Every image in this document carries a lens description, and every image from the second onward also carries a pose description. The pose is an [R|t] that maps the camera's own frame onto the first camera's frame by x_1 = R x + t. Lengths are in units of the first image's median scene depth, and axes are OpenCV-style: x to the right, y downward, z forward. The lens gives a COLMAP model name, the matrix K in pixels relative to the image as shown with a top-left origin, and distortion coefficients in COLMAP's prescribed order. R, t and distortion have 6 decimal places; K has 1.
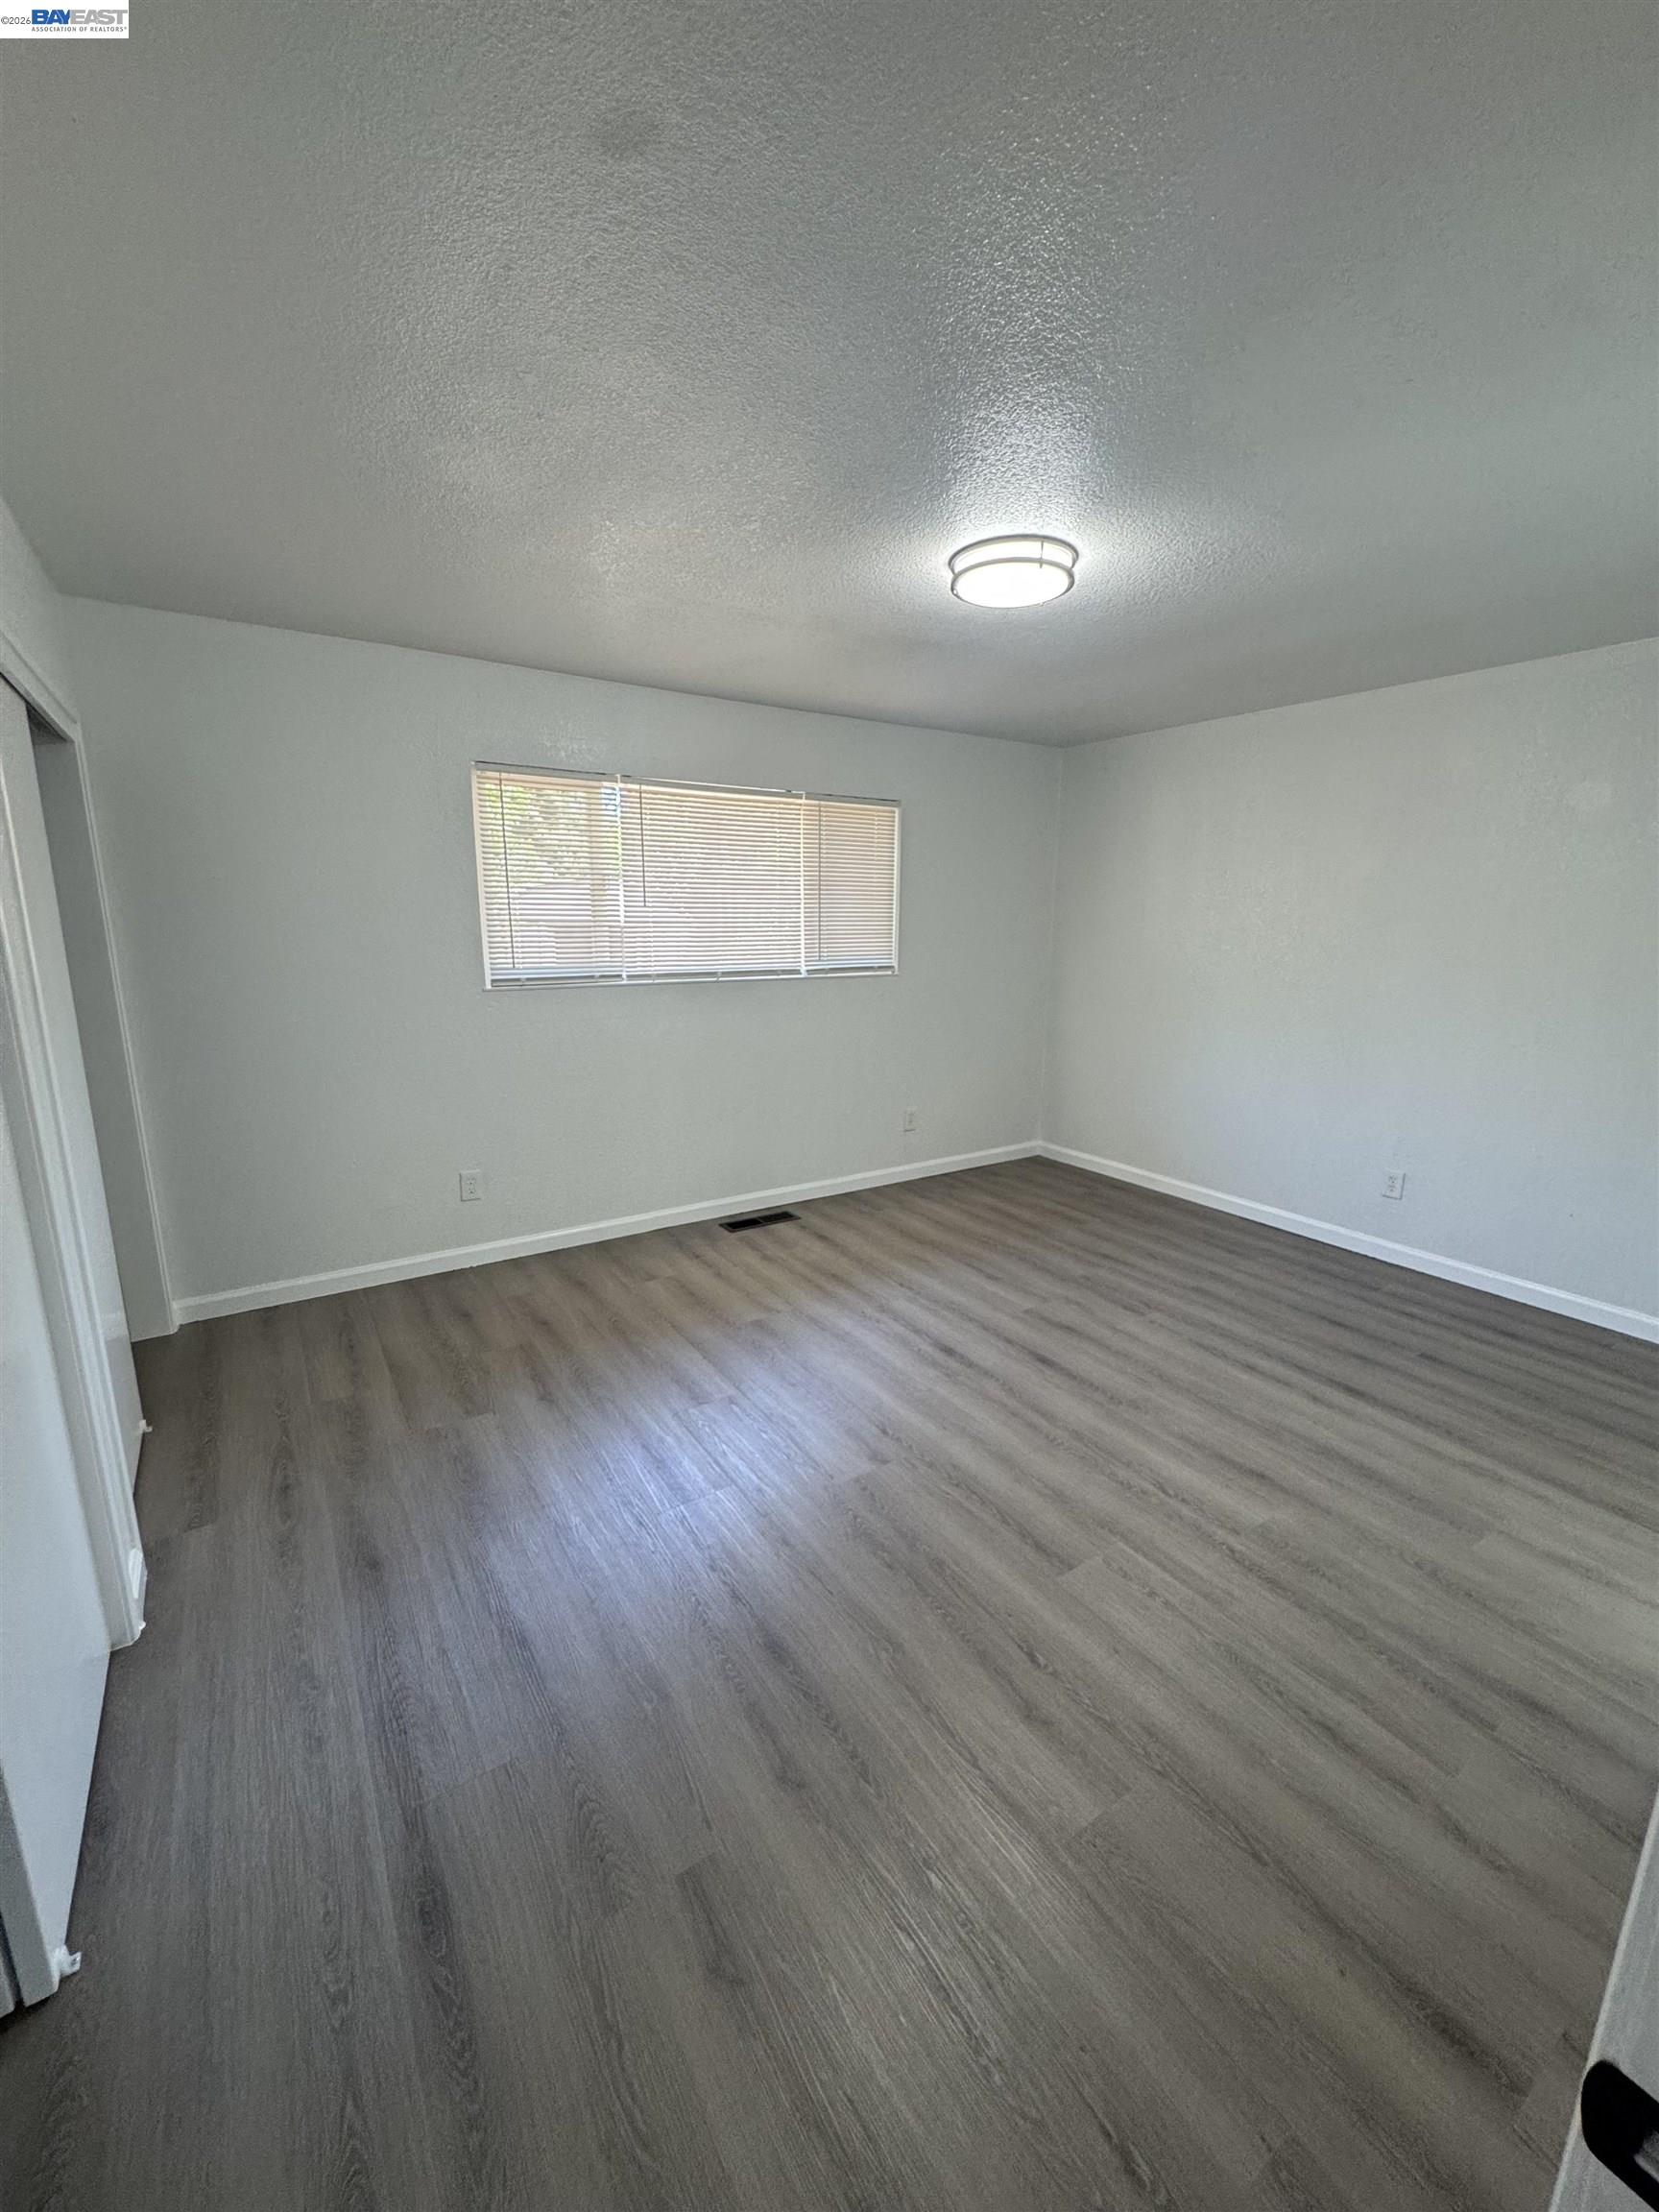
lens RADIAL K [[888.3, 0, 830.8], [0, 888.3, 1099.2], [0, 0, 1]] dist [0.014781, -0.000003]
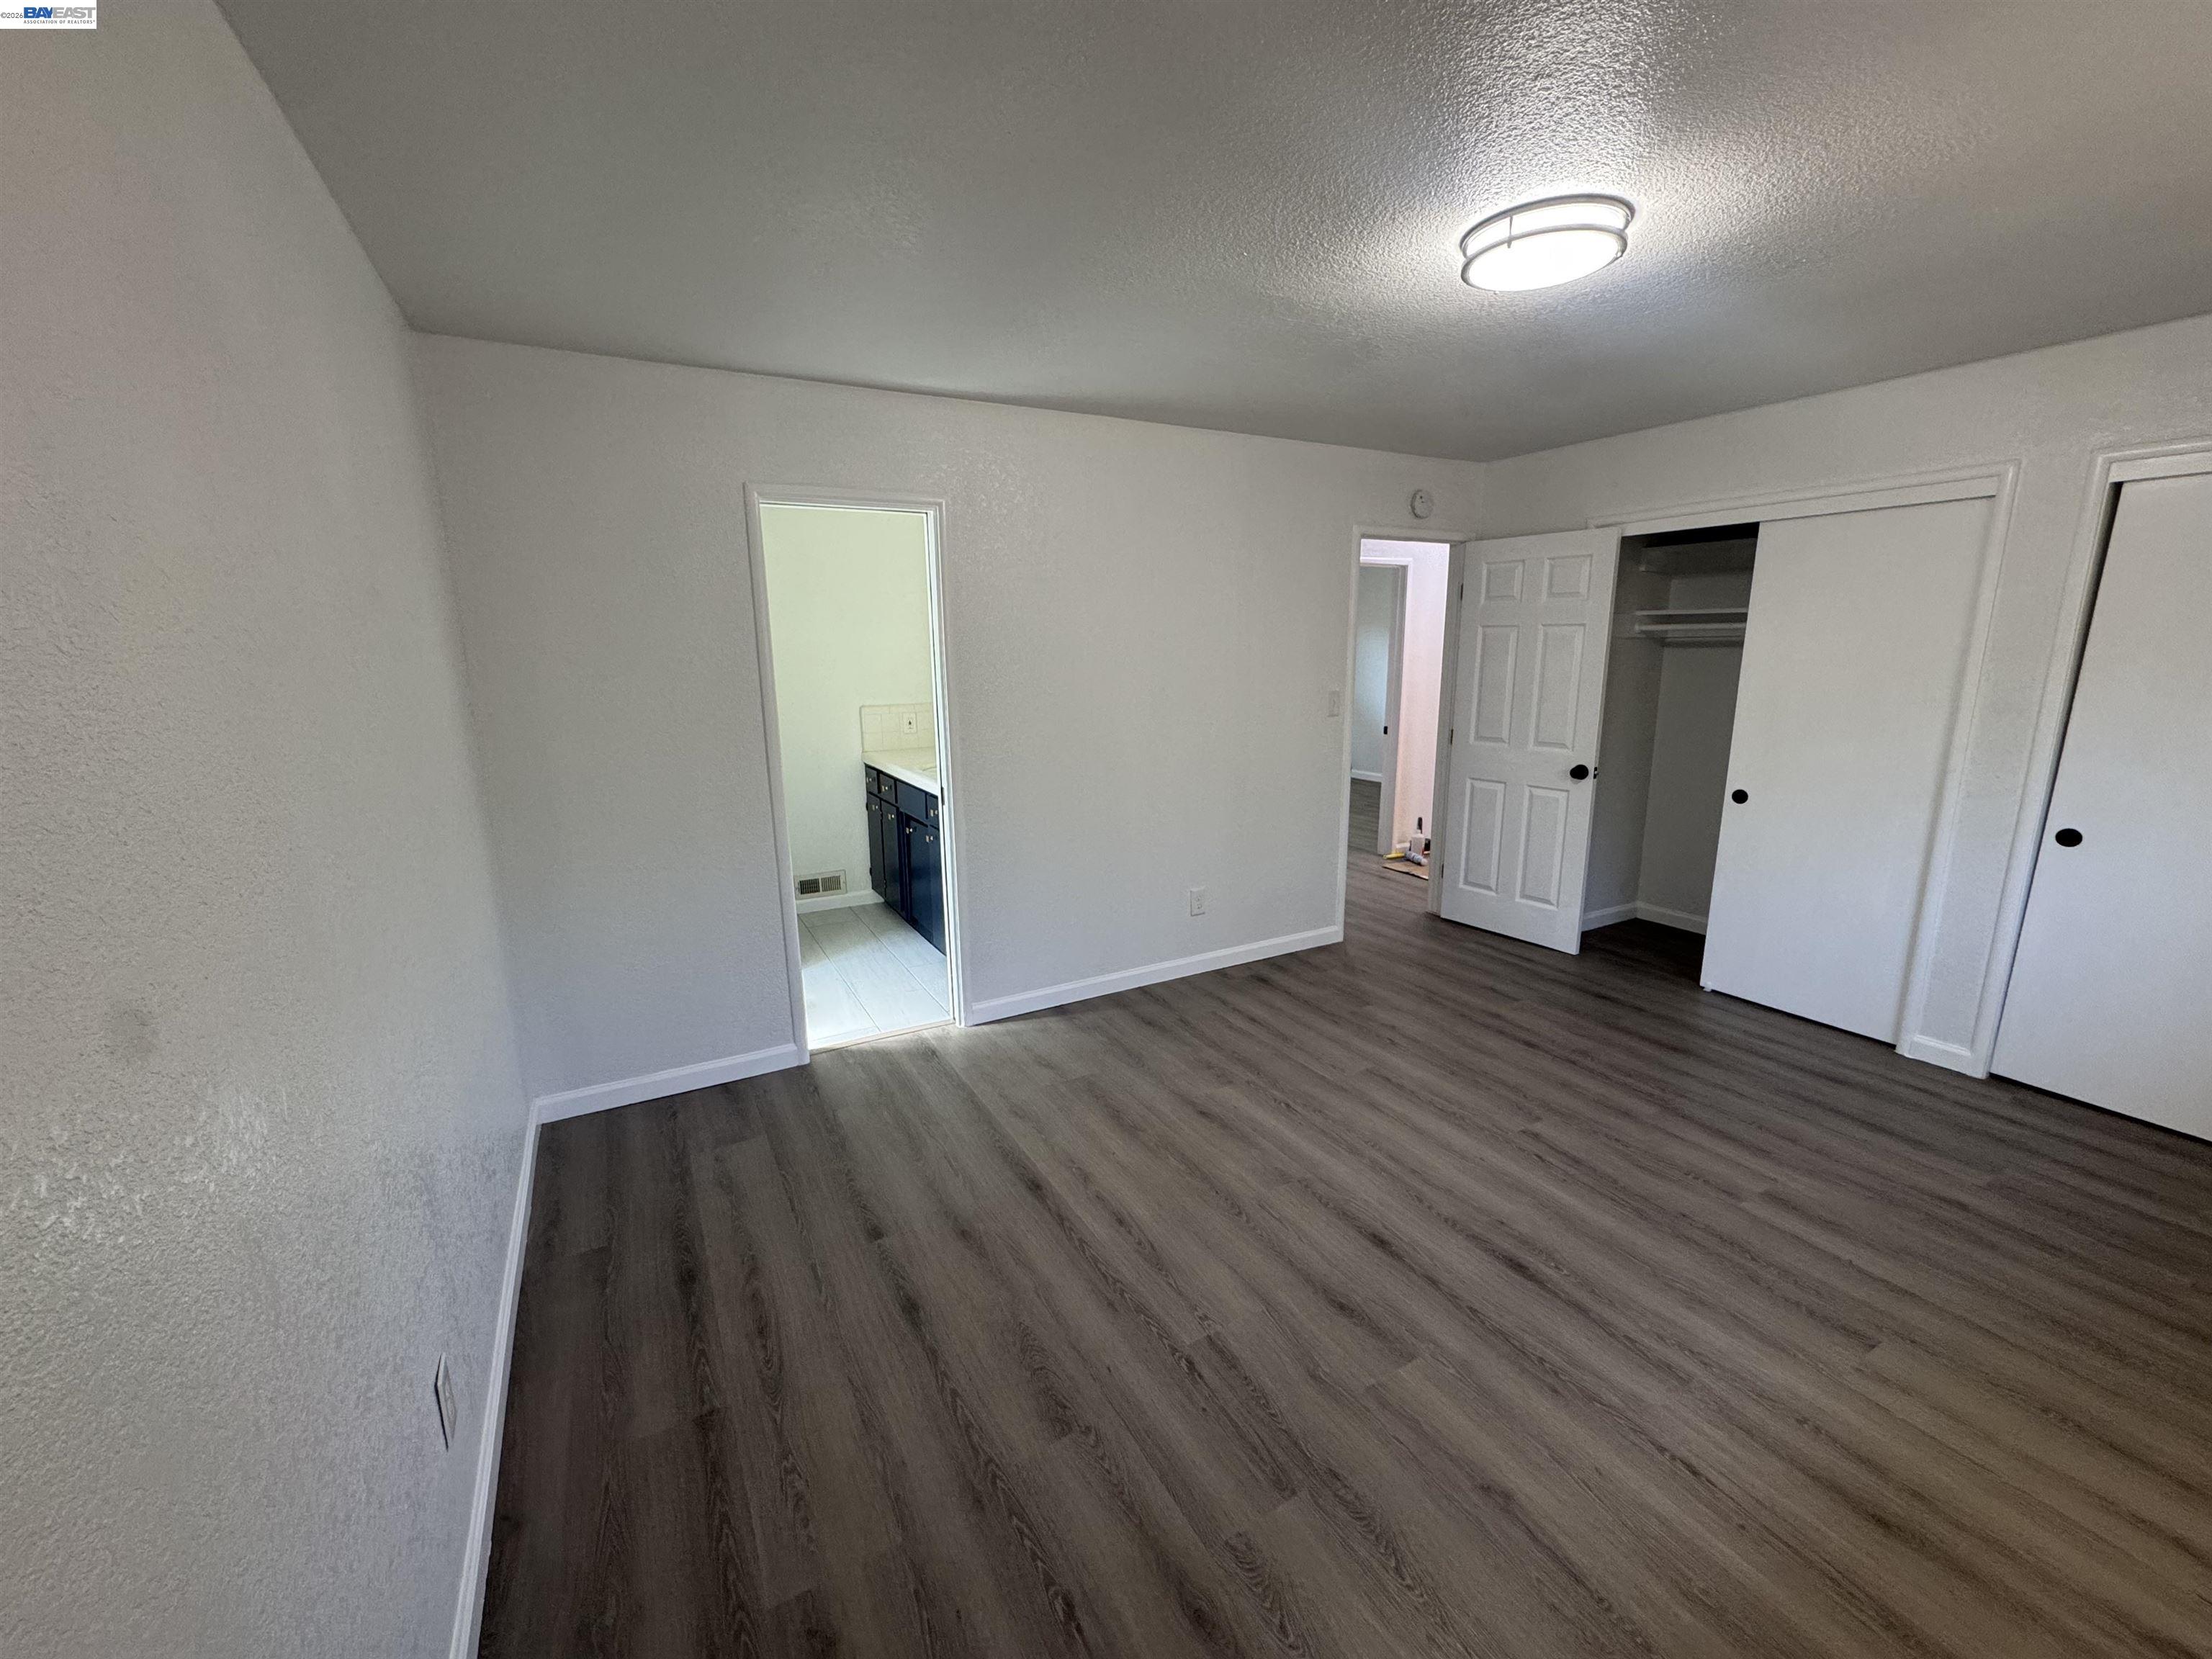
lens RADIAL K [[888.3, 0, 1115.6], [0, 888.3, 822.6], [0, 0, 1]] dist [0.014781, -0.000003]
pose [[-0.997600, -0.019856, 0.066334, 0.429158], [0.009493, 0.909740, 0.415071, -0.362017], [-0.068588, 0.414704, -0.907368, 1.581277]]
